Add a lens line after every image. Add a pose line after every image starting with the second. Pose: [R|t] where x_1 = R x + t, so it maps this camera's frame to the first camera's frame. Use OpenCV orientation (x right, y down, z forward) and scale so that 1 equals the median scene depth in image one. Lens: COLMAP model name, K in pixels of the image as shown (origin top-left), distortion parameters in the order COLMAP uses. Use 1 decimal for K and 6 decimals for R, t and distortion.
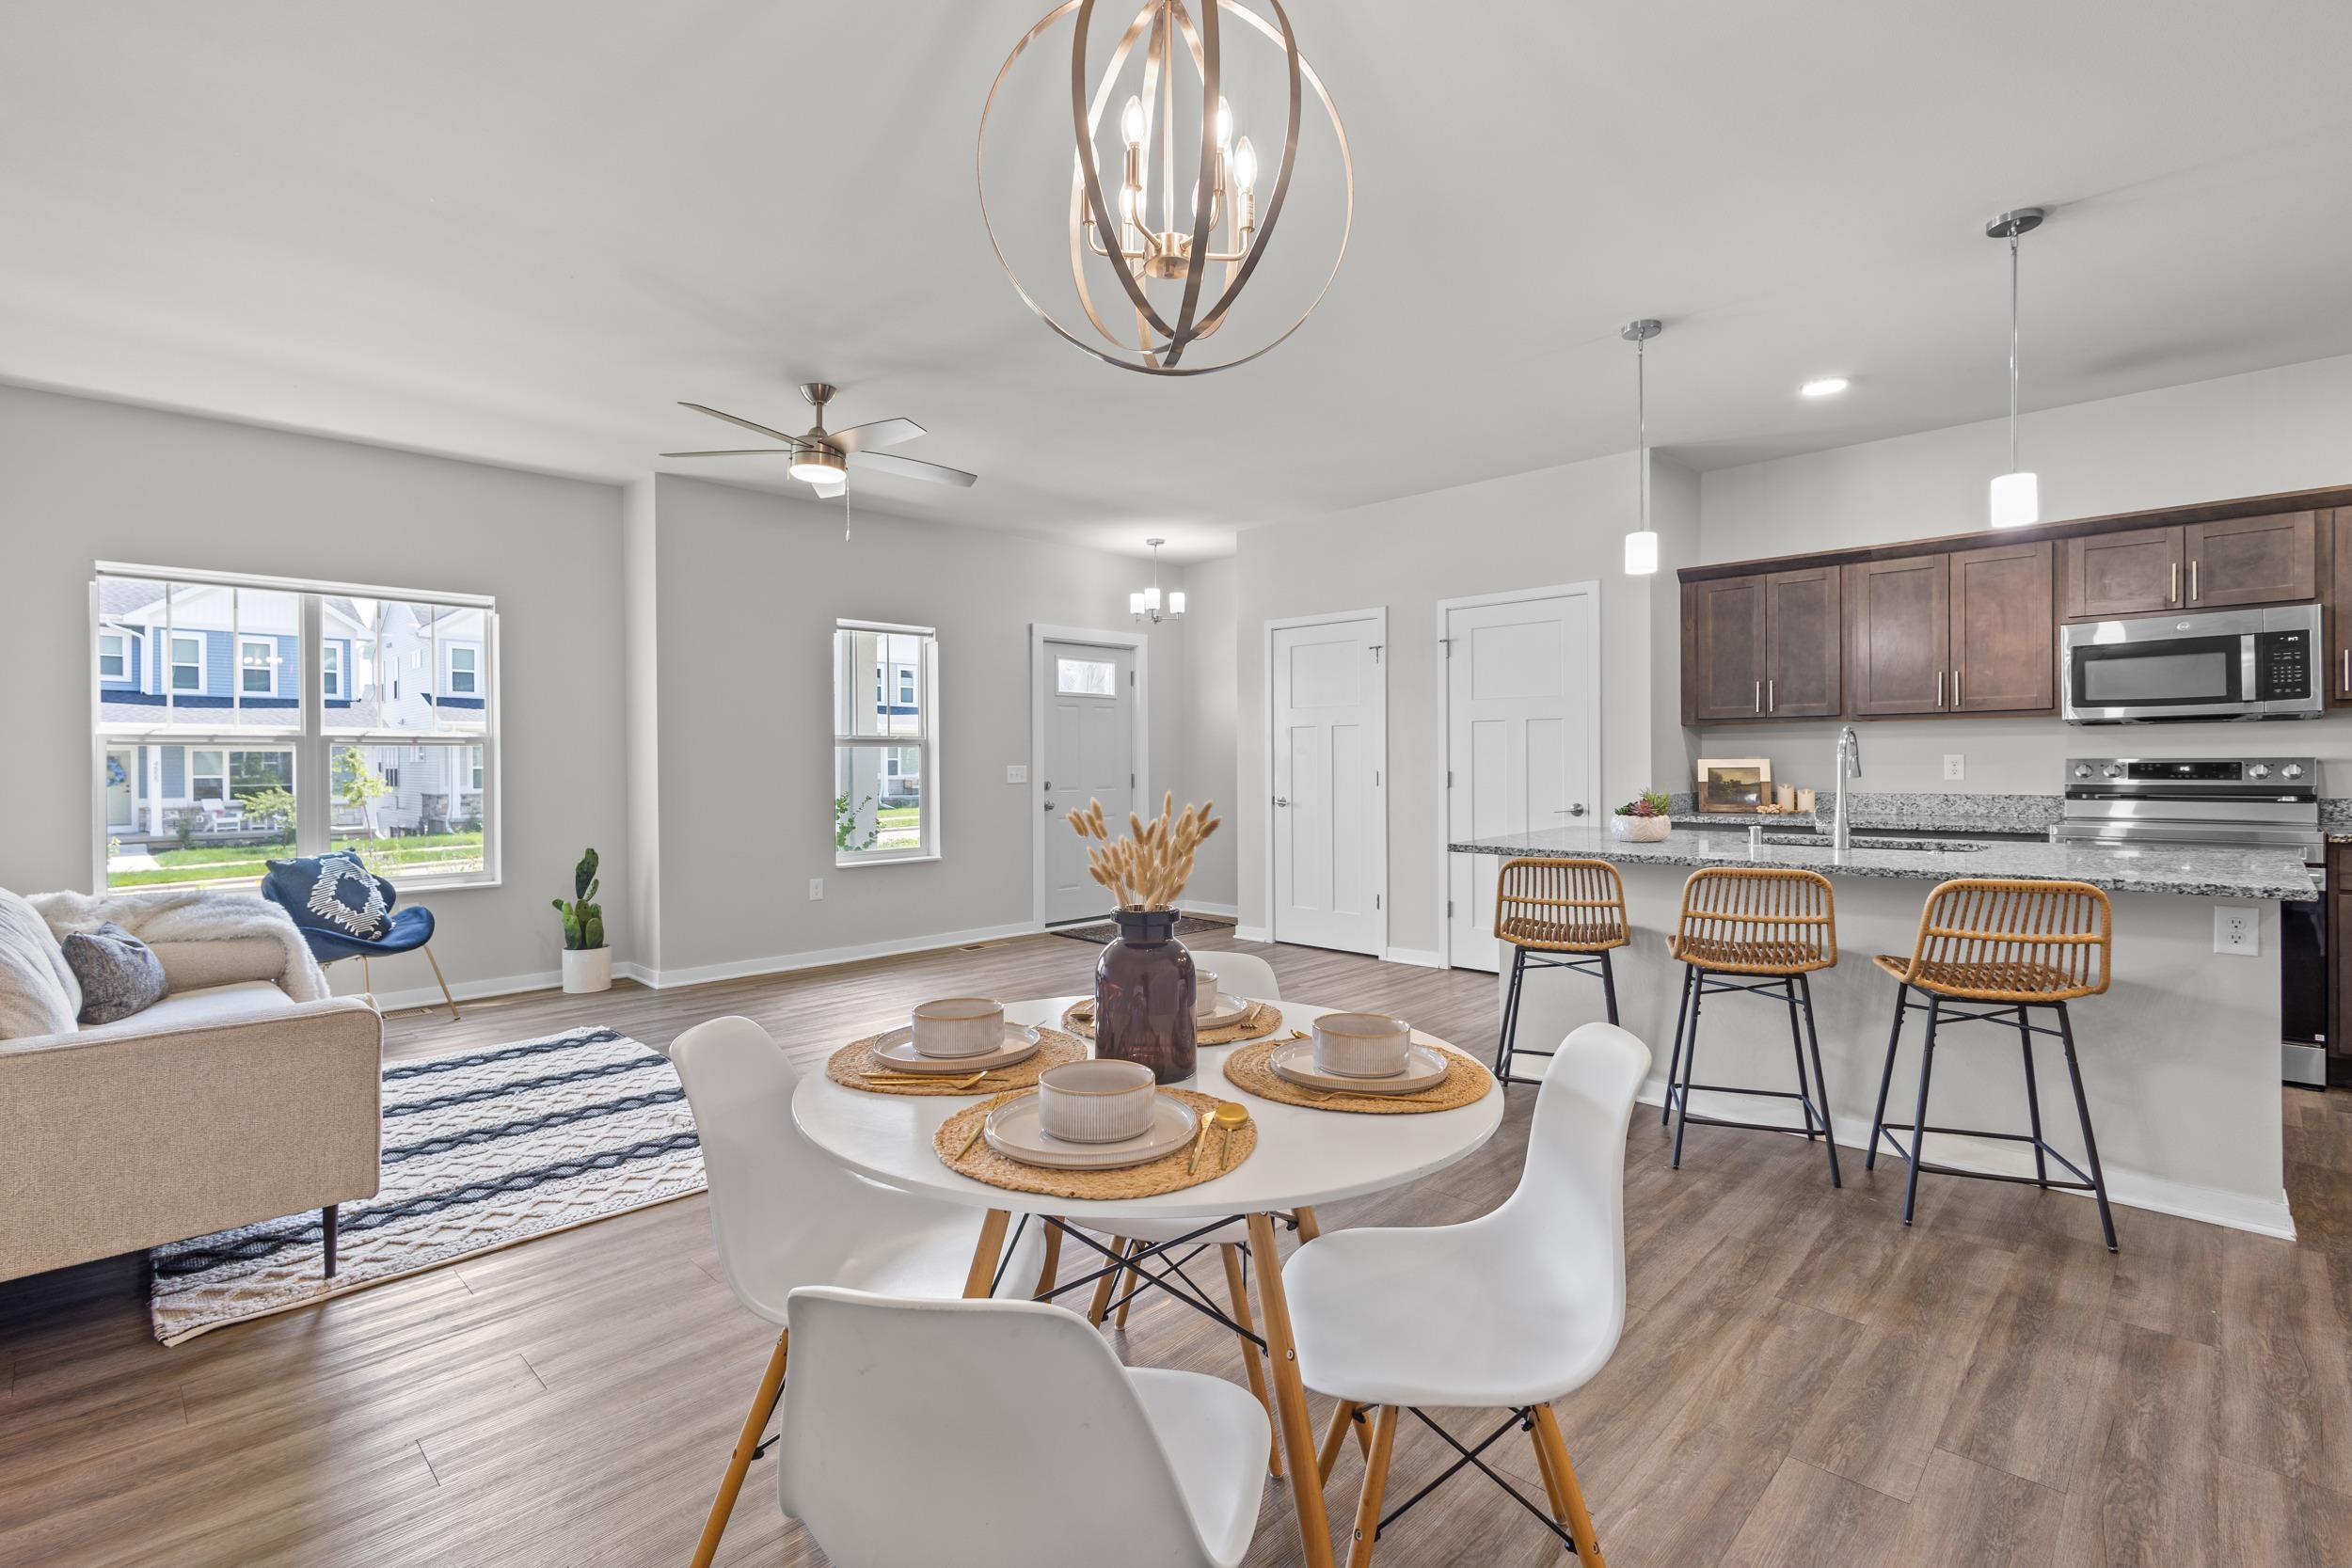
lens RADIAL K [[1074.6, 0, 1163.7], [0, 1074.6, 774.2], [0, 0, 1]] dist [0.006588, -0.003129]
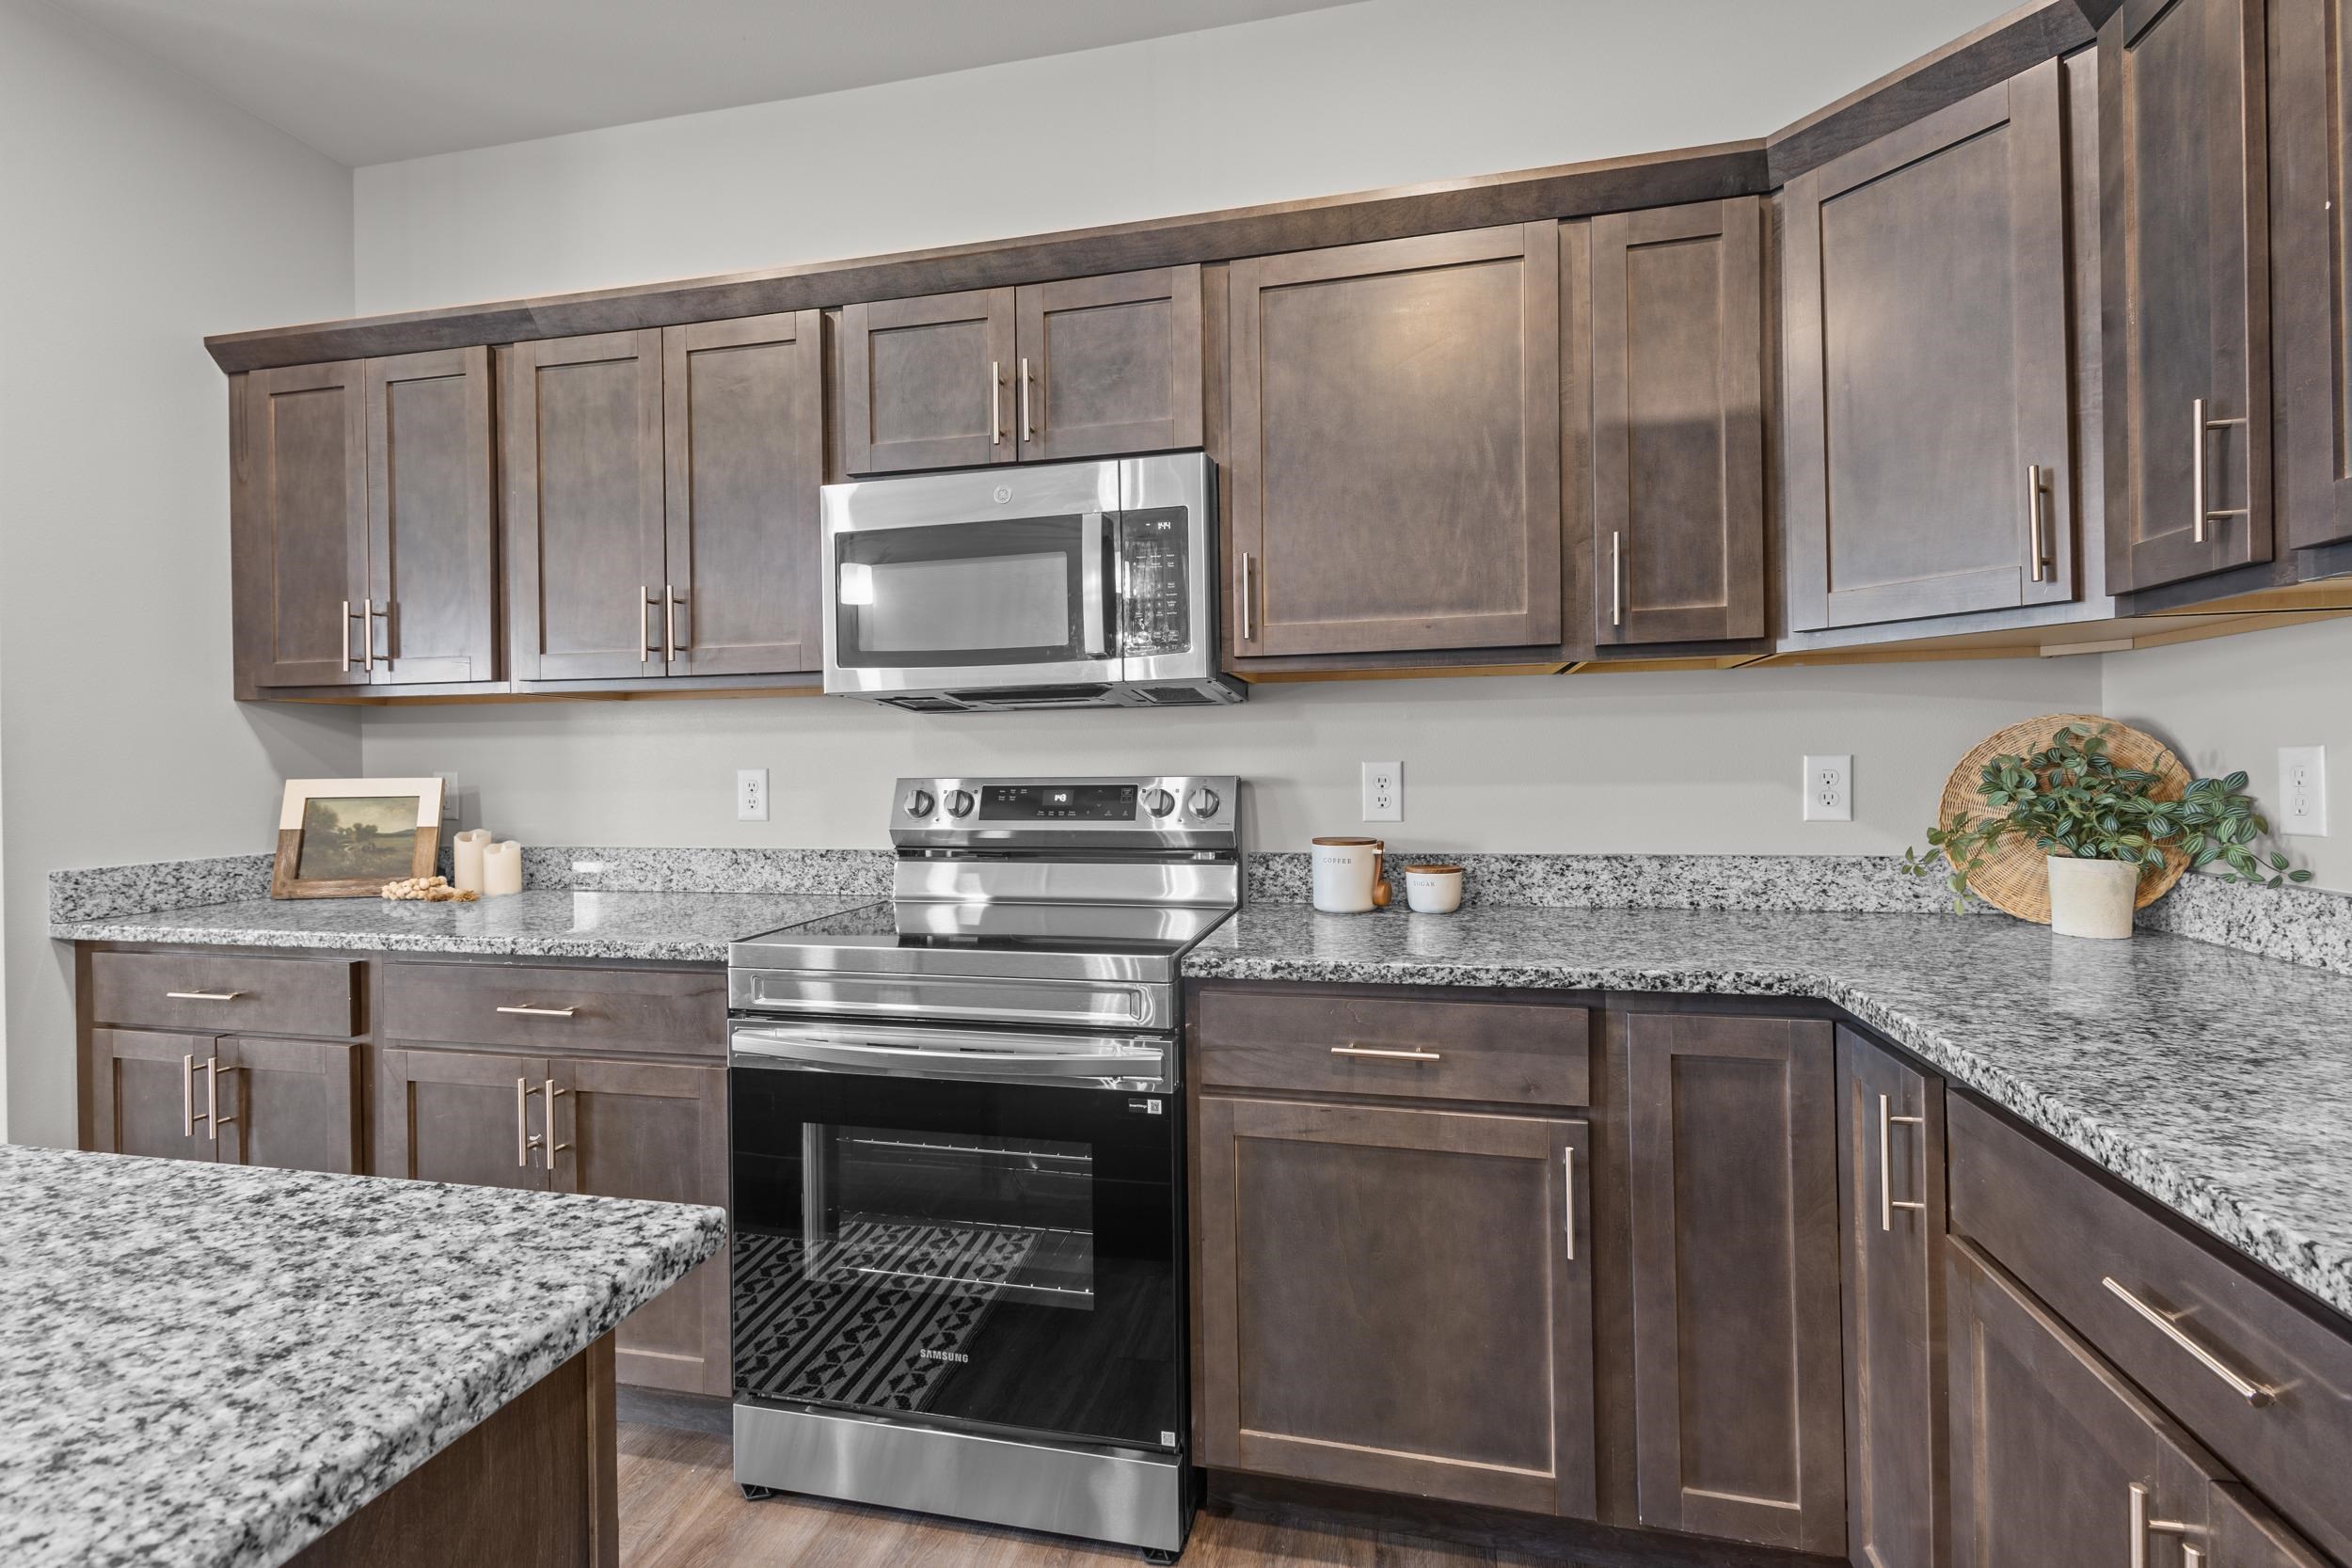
lens RADIAL K [[1074.6, 0, 1170.8], [0, 1074.6, 776.6], [0, 0, 1]] dist [0.006588, -0.003129]
pose [[0.848071, -0.004514, 0.529863, 0.659843], [0.008433, 0.999952, -0.004978, -0.010970], [-0.529815, 0.008691, 0.848069, 0.495254]]
